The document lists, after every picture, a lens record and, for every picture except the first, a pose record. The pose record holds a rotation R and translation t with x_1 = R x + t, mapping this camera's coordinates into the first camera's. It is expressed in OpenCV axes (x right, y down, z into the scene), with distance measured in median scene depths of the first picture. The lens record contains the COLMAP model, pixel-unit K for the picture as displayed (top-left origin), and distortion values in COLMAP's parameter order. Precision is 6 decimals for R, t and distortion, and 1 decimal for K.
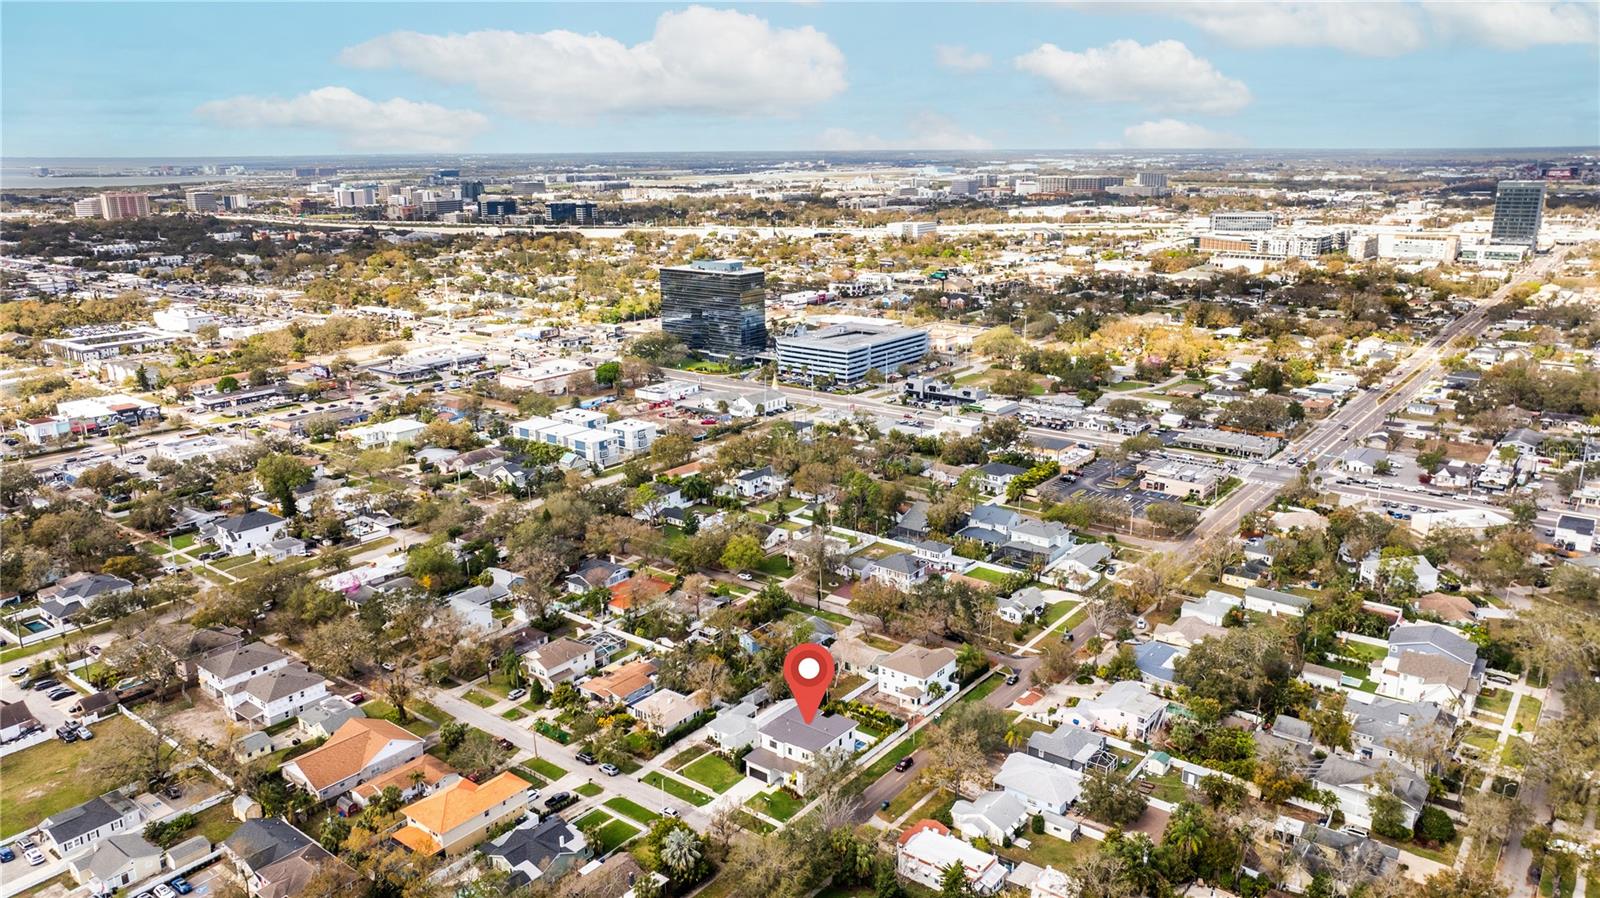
lens RADIAL K [[1132.4, 0, 805.7], [0, 1132.4, 440.2], [0, 0, 1]] dist [-0.019199, -0.001315]
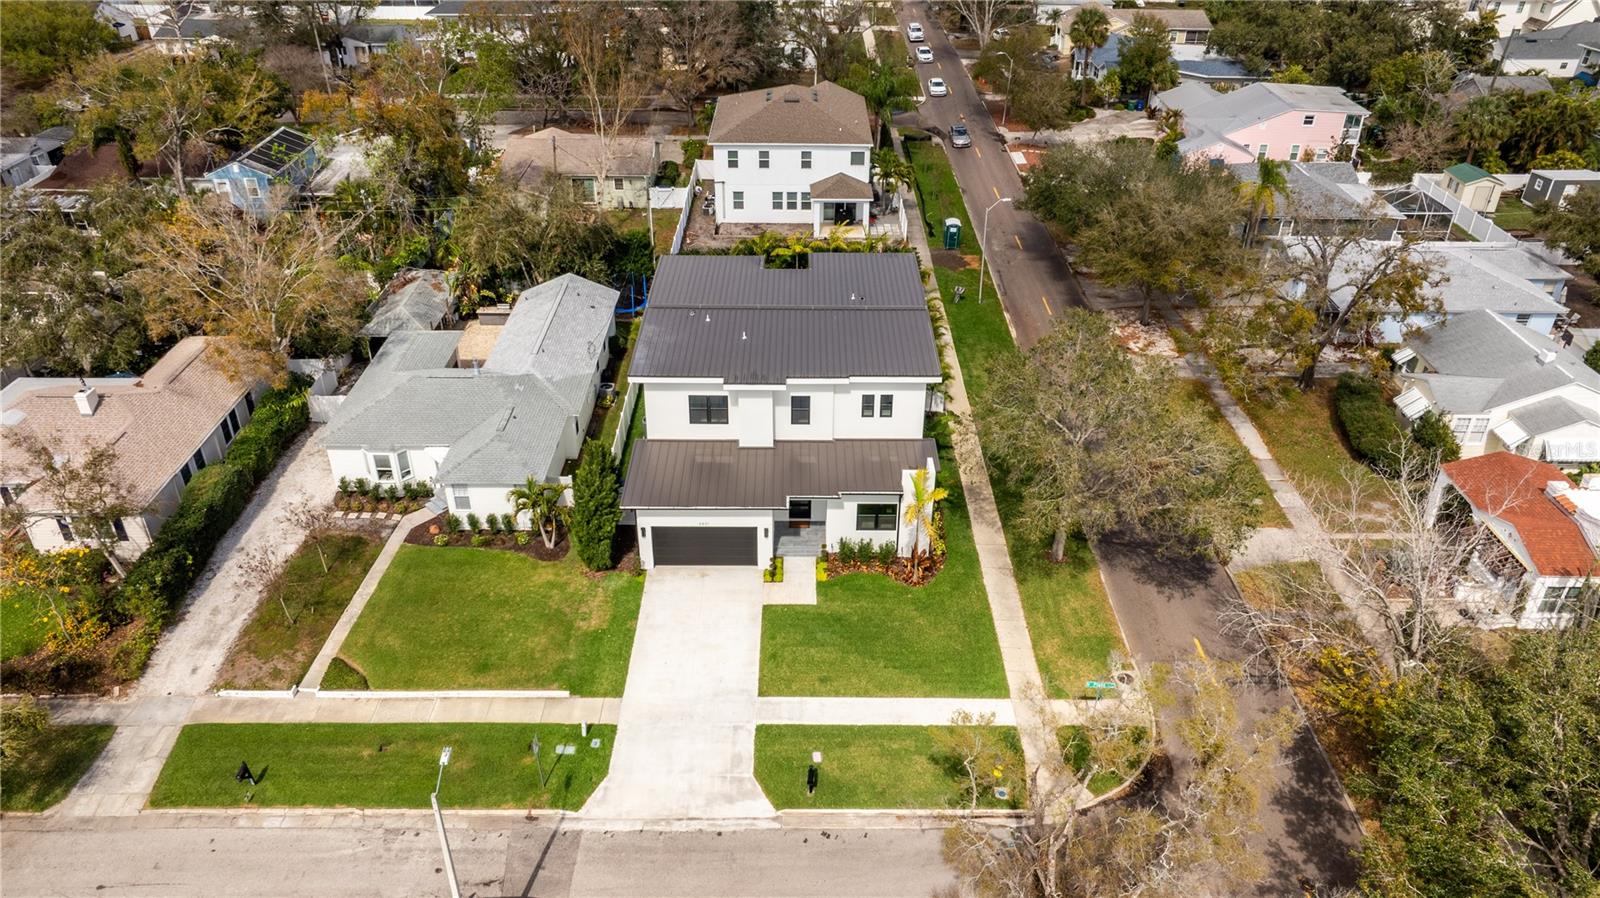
lens RADIAL K [[1140.8, 0, 804.5], [0, 1140.8, 451.5], [0, 0, 1]] dist [-0.048942, 0.072453]
pose [[0.789412, -0.309455, 0.530157, -0.121269], [0.144626, 0.933085, 0.329295, 0.173192], [-0.596584, -0.183275, 0.781344, 0.686745]]
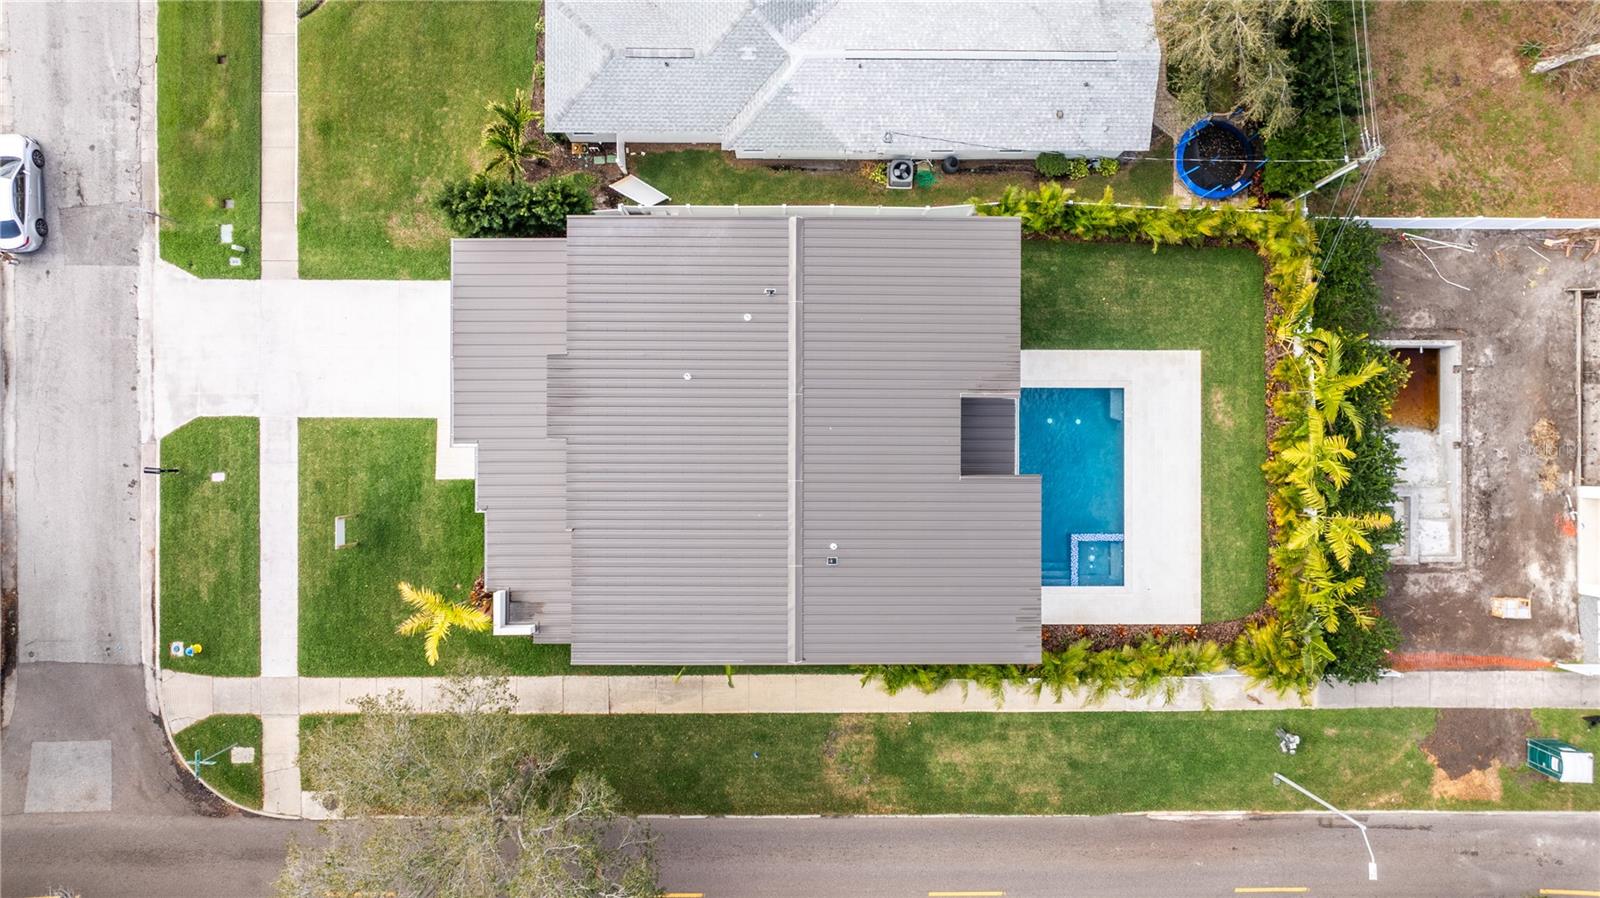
lens RADIAL K [[1132.4, 0, 805.7], [0, 1132.4, 440.2], [0, 0, 1]] dist [-0.019199, -0.001315]
pose [[0.608149, 0.793629, 0.017541, -0.000555], [-0.227107, 0.152771, 0.961813, 0.085680], [0.760643, -0.588909, 0.273146, 0.829673]]
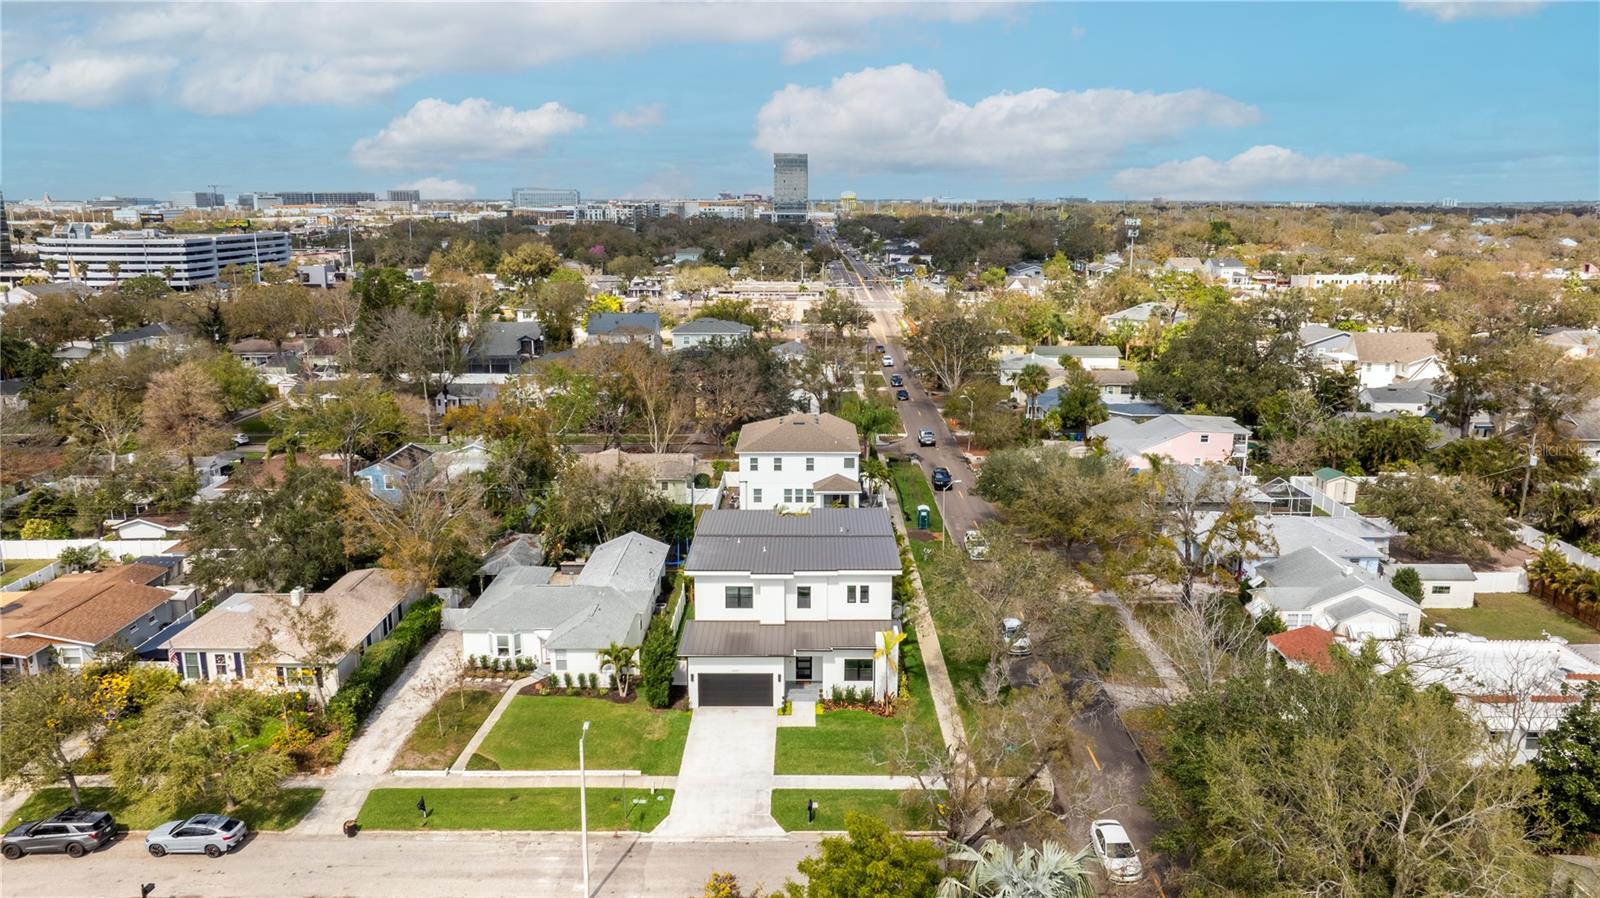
lens RADIAL K [[1130.1, 0, 800.0], [0, 1130.1, 449.0], [0, 0, 1]] dist [-0.002698, 0.000464]
pose [[0.795757, -0.126451, 0.592268, -0.177873], [0.150194, 0.988613, 0.009275, 0.193139], [-0.586697, 0.081575, 0.805688, 0.613554]]
